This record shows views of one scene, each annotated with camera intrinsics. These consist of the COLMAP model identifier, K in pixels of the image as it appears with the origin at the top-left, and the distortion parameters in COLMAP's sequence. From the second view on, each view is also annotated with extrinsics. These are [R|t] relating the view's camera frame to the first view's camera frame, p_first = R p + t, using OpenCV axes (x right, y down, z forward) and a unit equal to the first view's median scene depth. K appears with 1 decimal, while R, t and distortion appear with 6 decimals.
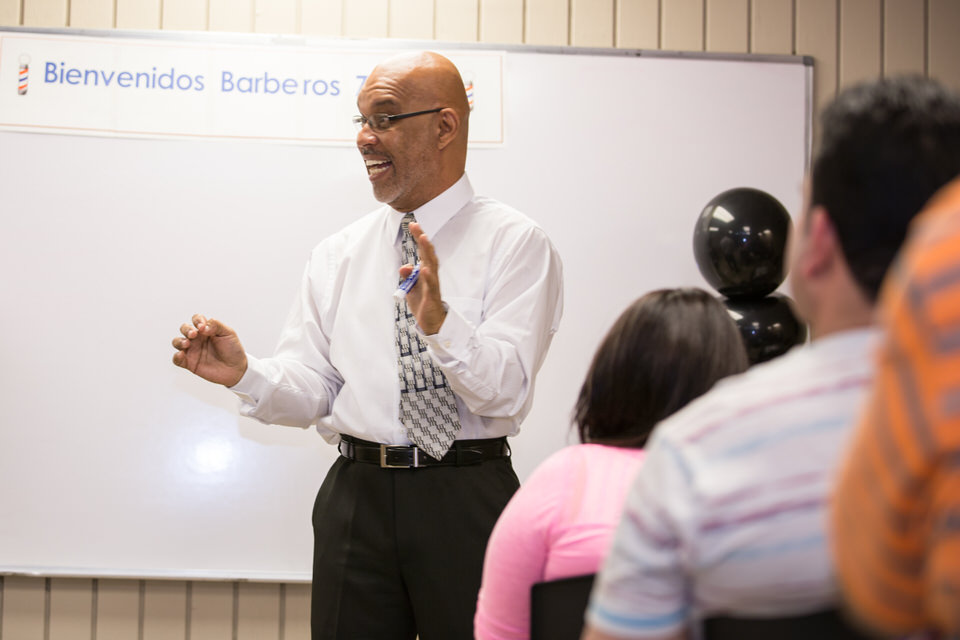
lens RADIAL K [[2785.5, 0, 440.5], [0, 2785.5, 248.7], [0, 0, 1]] dist [-0.163707, 0.000000]
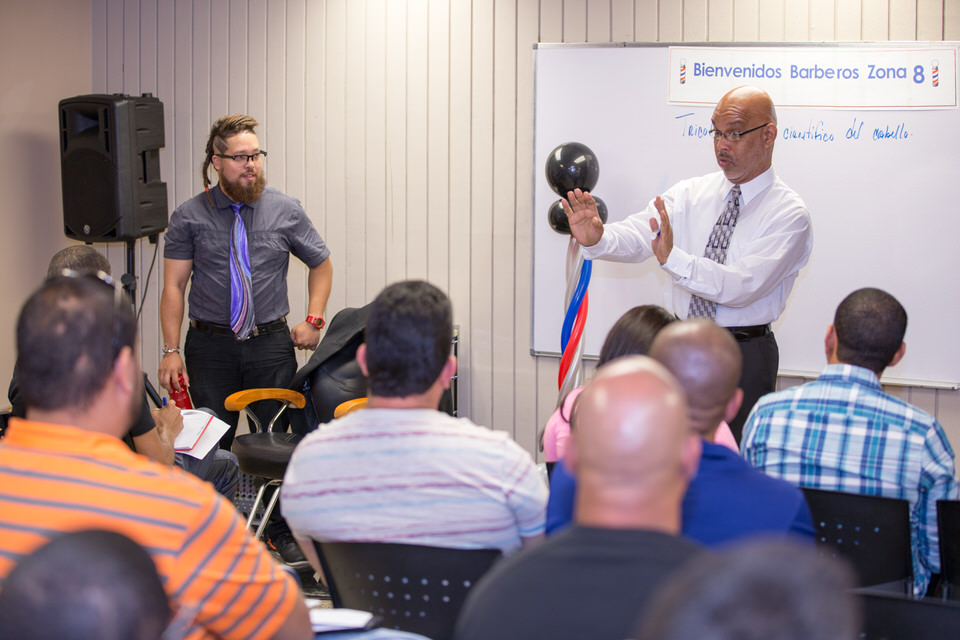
lens RADIAL K [[2134.0, 0, 455.6], [0, 2134.0, 340.2], [0, 0, 1]] dist [-0.234500, 0.000000]
pose [[0.786822, 0.047472, -0.615352, 0.535298], [0.070426, 0.983619, 0.165932, -0.124686], [0.613149, -0.173896, 0.770590, -0.098770]]
